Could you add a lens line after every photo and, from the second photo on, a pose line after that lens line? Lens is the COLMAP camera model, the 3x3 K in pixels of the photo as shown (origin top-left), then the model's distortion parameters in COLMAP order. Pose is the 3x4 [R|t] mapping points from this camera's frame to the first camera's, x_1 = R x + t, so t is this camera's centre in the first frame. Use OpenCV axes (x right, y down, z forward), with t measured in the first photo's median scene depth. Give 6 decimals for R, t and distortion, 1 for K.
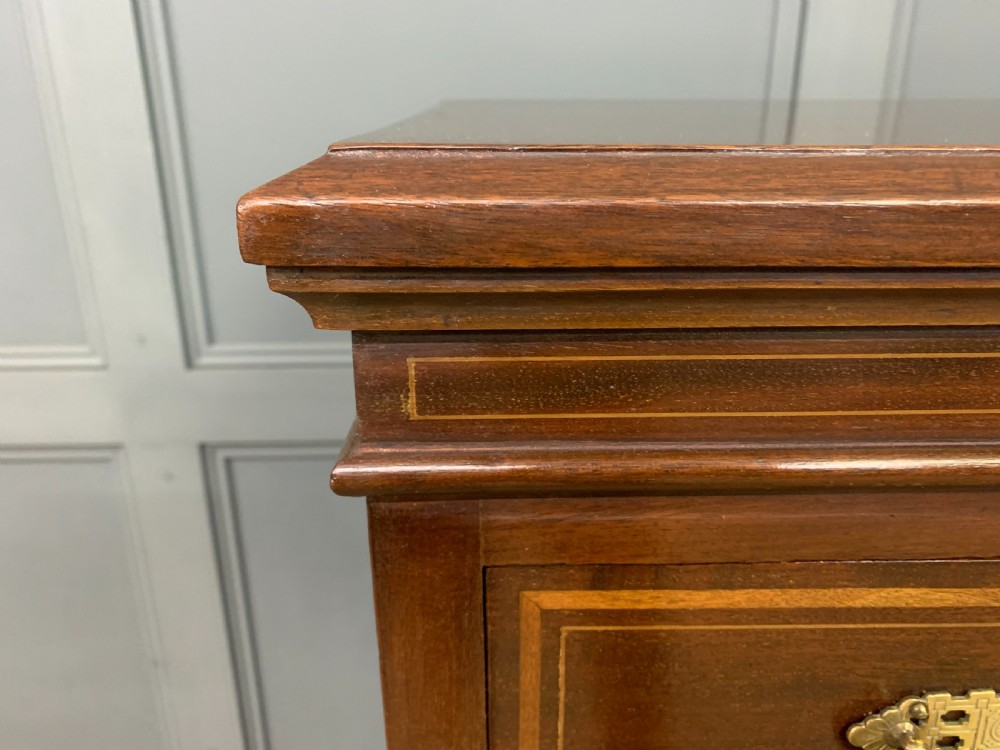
lens RADIAL K [[772.3, 0, 496.1], [0, 772.3, 380.4], [0, 0, 1]] dist [0.016153, -0.002668]
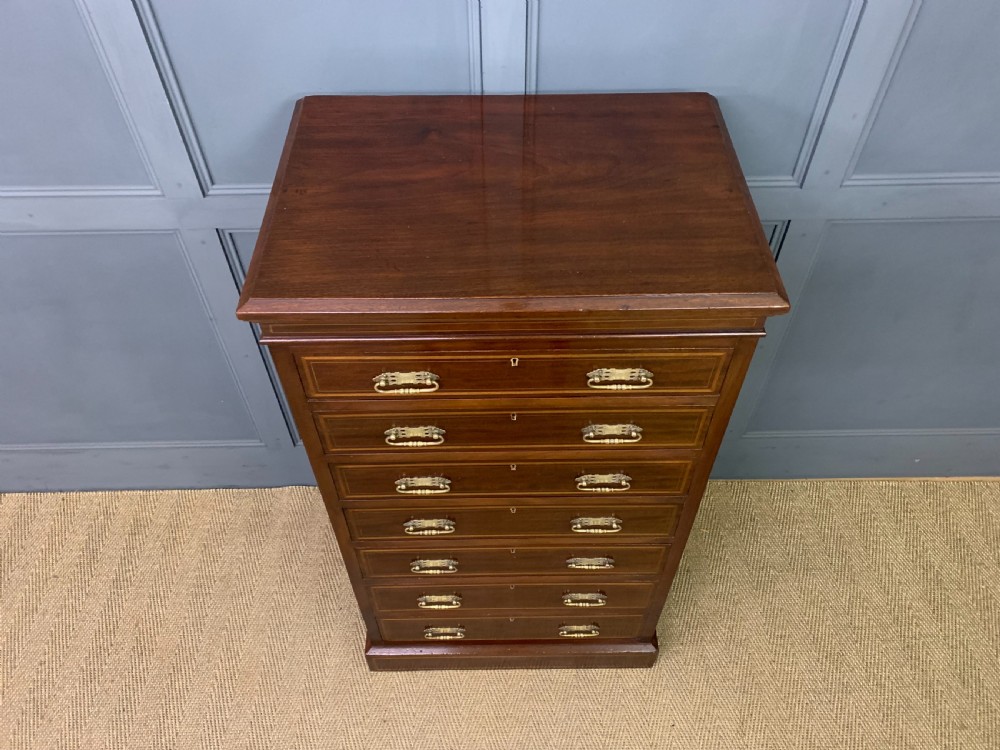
lens RADIAL K [[767.2, 0, 500.0], [0, 767.2, 375.0], [0, 0, 1]] dist [0.013546, 0.007120]
pose [[0.999989, 0.004292, -0.001767, 1.445033], [-0.002877, 0.871990, 0.489514, -2.248654], [0.003642, -0.489504, 0.871993, -3.715186]]
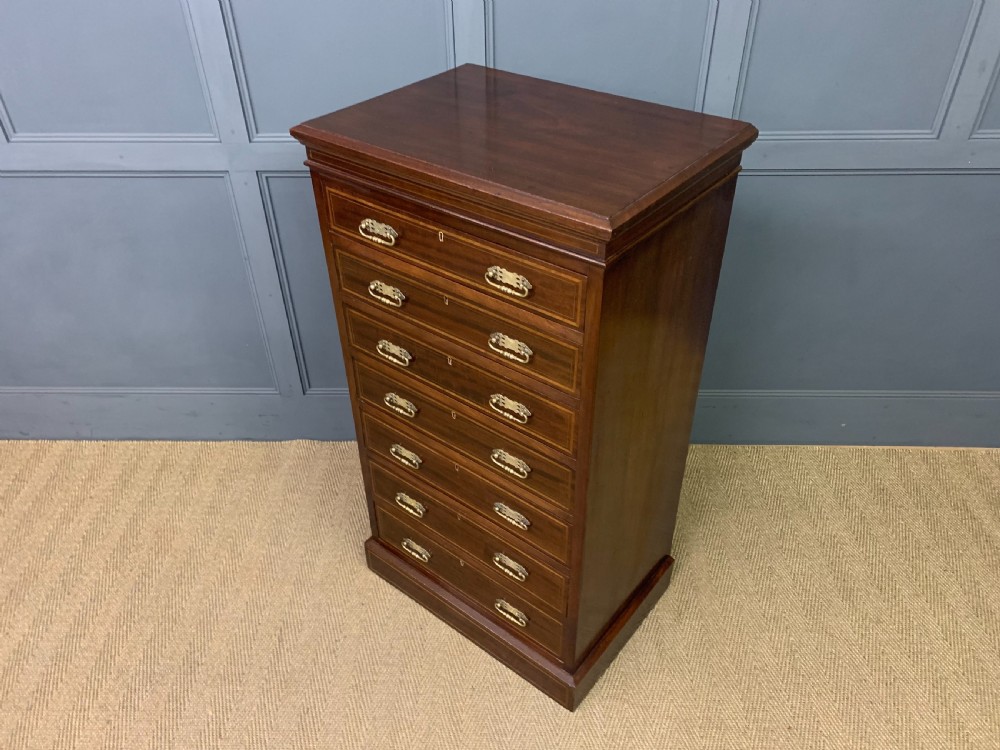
lens RADIAL K [[762.3, 0, 496.4], [0, 762.3, 379.9], [0, 0, 1]] dist [0.018905, -0.001576]
pose [[0.999052, 0.021618, -0.037791, 2.220616], [-0.009469, 0.955120, 0.296069, -0.090064], [0.042495, -0.295430, 0.954419, -6.715250]]
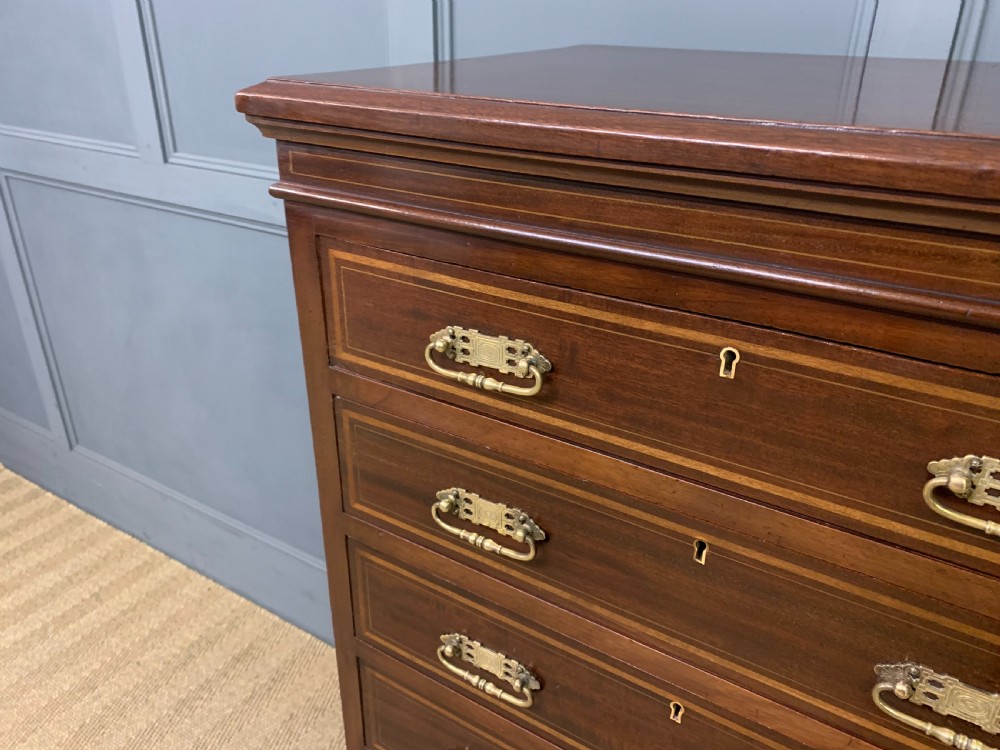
lens RADIAL K [[763.2, 0, 491.5], [0, 763.2, 366.4], [0, 0, 1]] dist [0.023487, -0.007106]
pose [[0.829872, 0.248664, -0.499478, 2.065339], [-0.207798, 0.968540, 0.136934, 0.195507], [0.517815, -0.009847, 0.855436, -1.075574]]
